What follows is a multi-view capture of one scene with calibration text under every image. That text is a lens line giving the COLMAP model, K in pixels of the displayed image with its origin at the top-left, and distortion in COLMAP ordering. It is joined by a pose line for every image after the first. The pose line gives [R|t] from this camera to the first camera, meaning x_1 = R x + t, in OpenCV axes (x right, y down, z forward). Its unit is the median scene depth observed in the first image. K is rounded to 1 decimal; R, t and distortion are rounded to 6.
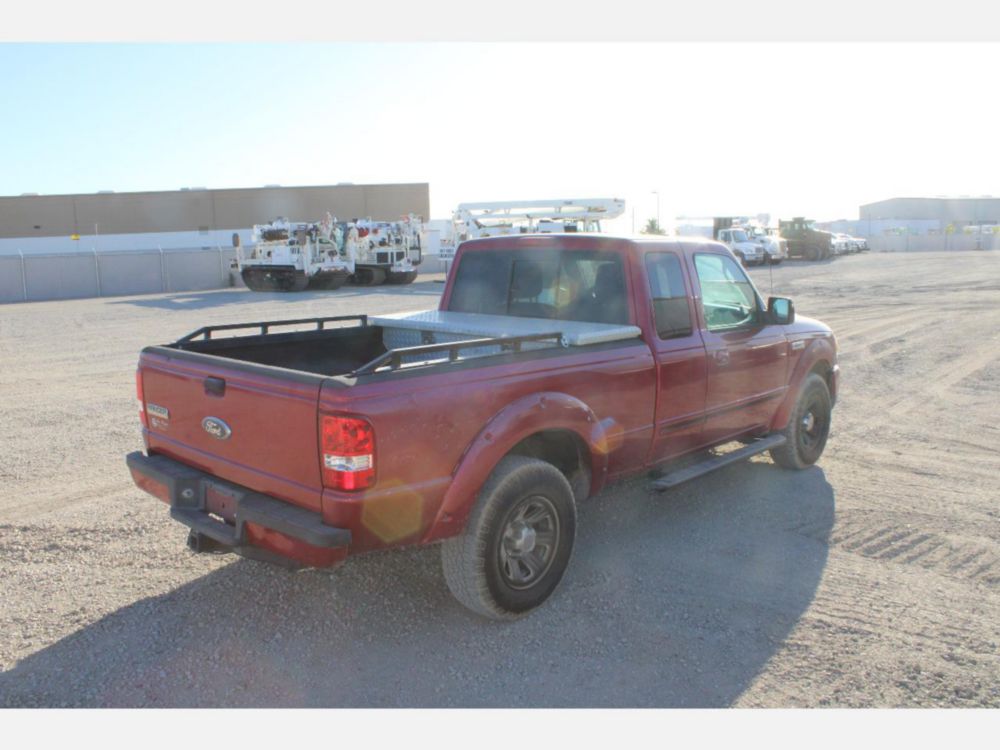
lens RADIAL K [[829.3, 0, 500.0], [0, 829.3, 375.0], [0, 0, 1]] dist [-0.166936, 0.150365]
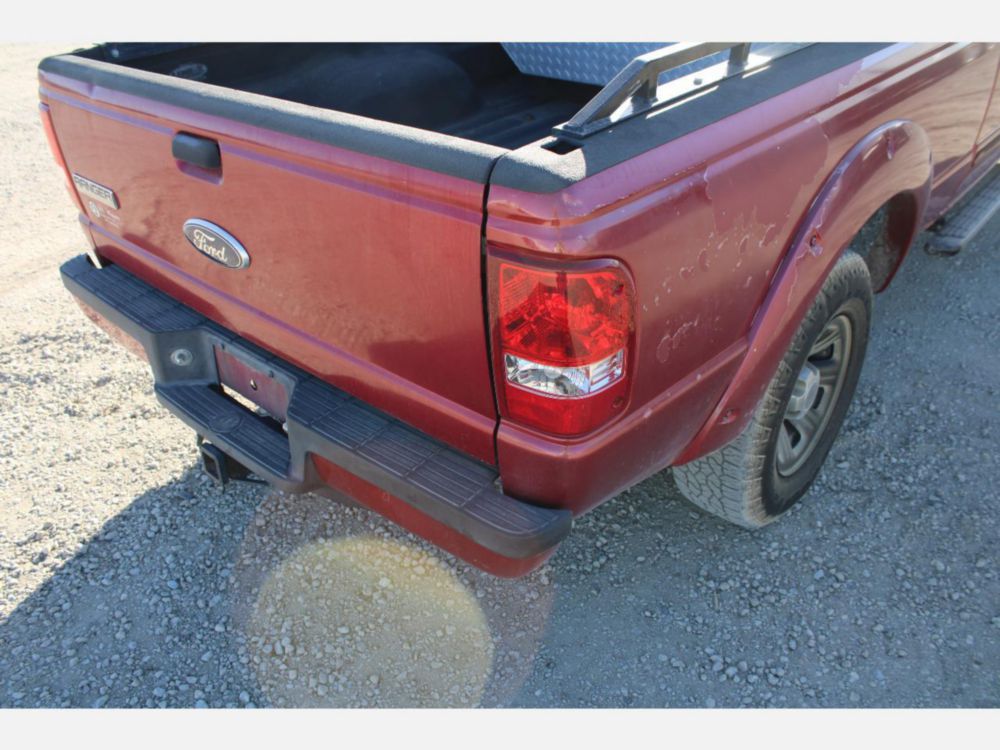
lens RADIAL K [[829.3, 0, 500.0], [0, 829.3, 375.0], [0, 0, 1]] dist [-0.166936, 0.150365]
pose [[0.998891, -0.042662, -0.019899, -0.133634], [0.047069, 0.911751, 0.408037, -0.035727], [0.000735, -0.408521, 0.912749, 0.405474]]
